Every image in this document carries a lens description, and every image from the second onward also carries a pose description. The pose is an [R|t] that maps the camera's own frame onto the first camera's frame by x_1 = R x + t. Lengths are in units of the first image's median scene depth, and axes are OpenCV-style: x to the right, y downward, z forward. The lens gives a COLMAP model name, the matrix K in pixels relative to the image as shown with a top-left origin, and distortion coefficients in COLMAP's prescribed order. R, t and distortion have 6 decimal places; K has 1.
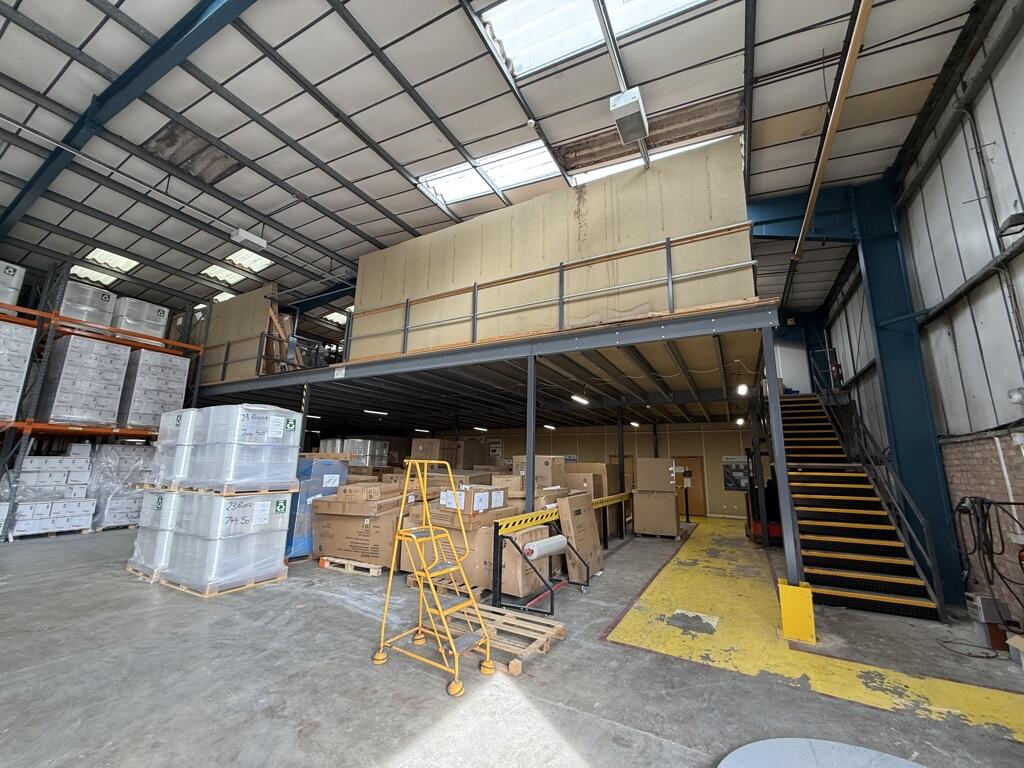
lens RADIAL K [[404.9, 0, 508.8], [0, 404.9, 385.5], [0, 0, 1]] dist [-0.001301, 0.000090]
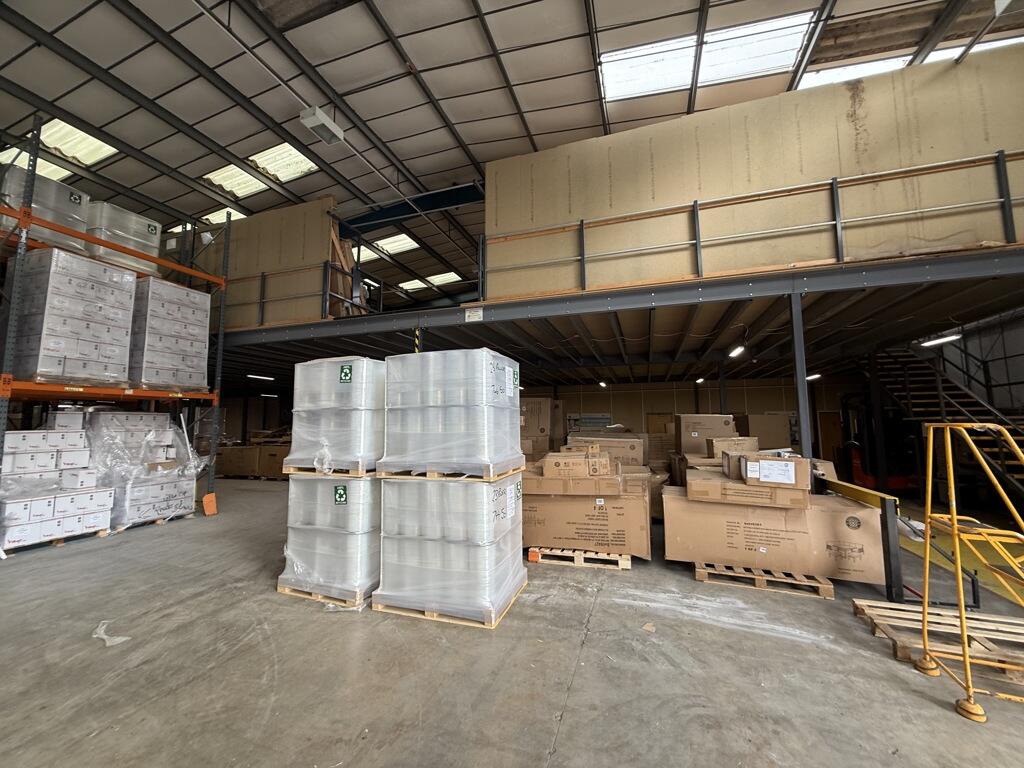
lens RADIAL K [[404.9, 0, 506.9], [0, 404.9, 385.3], [0, 0, 1]] dist [-0.001301, 0.000090]
pose [[0.984218, -0.007444, 0.176804, -0.508249], [-0.009962, 0.995200, 0.097354, 0.028039], [-0.176680, -0.097579, 0.979419, 0.219032]]
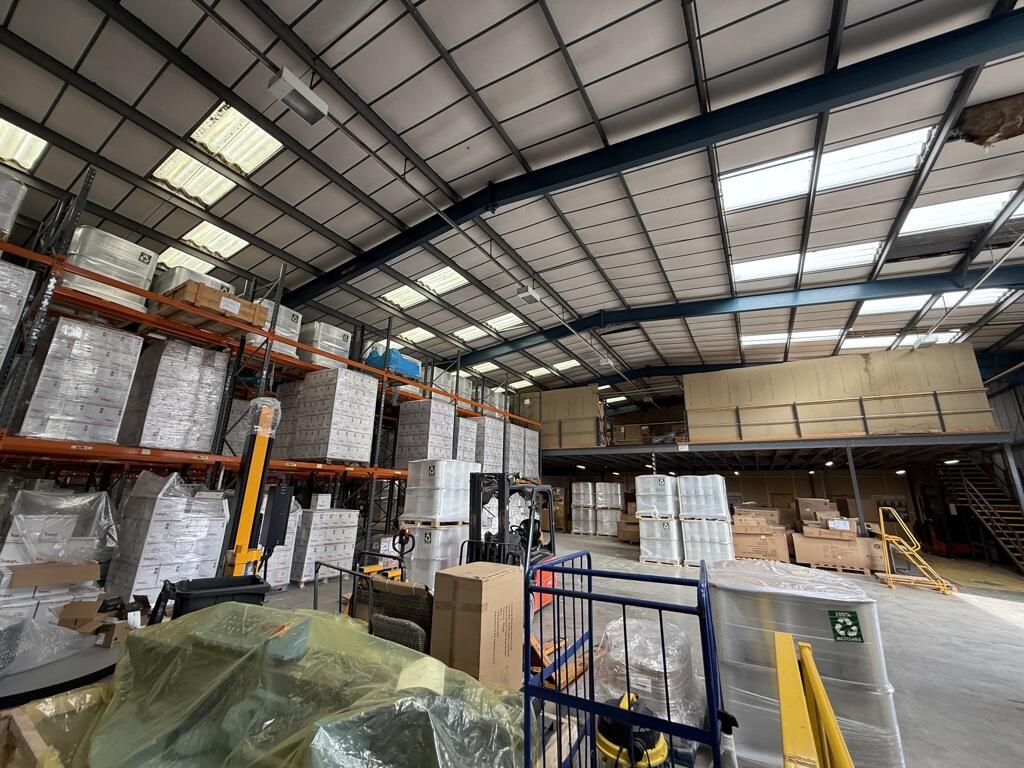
lens RADIAL K [[404.9, 0, 510.8], [0, 404.9, 384.3], [0, 0, 1]] dist [-0.001301, 0.000090]
pose [[0.999468, -0.005412, -0.032153, -1.102727], [0.003243, 0.997739, -0.067126, -0.185589], [0.032444, 0.066986, 0.997226, -0.714568]]
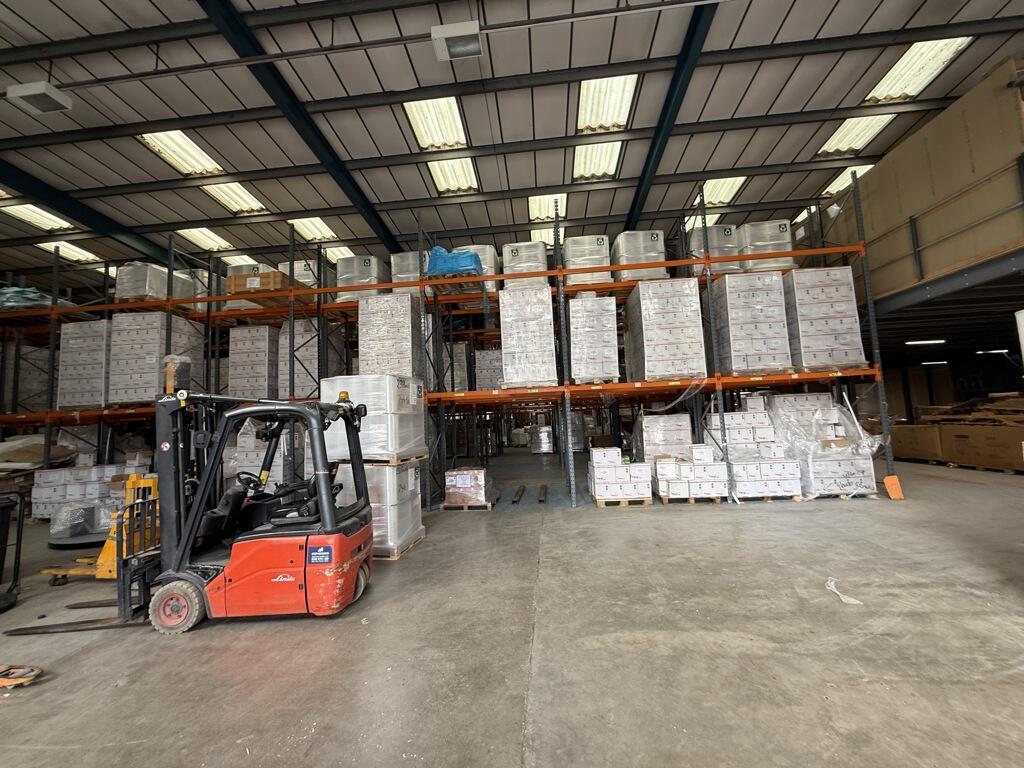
lens RADIAL K [[404.9, 0, 510.4], [0, 404.9, 384.4], [0, 0, 1]] dist [-0.001301, 0.000090]
pose [[0.405773, -0.118295, -0.906286, -0.546051], [0.228670, 0.973192, -0.024645, 0.021552], [0.884906, -0.197240, 0.421946, 0.189991]]
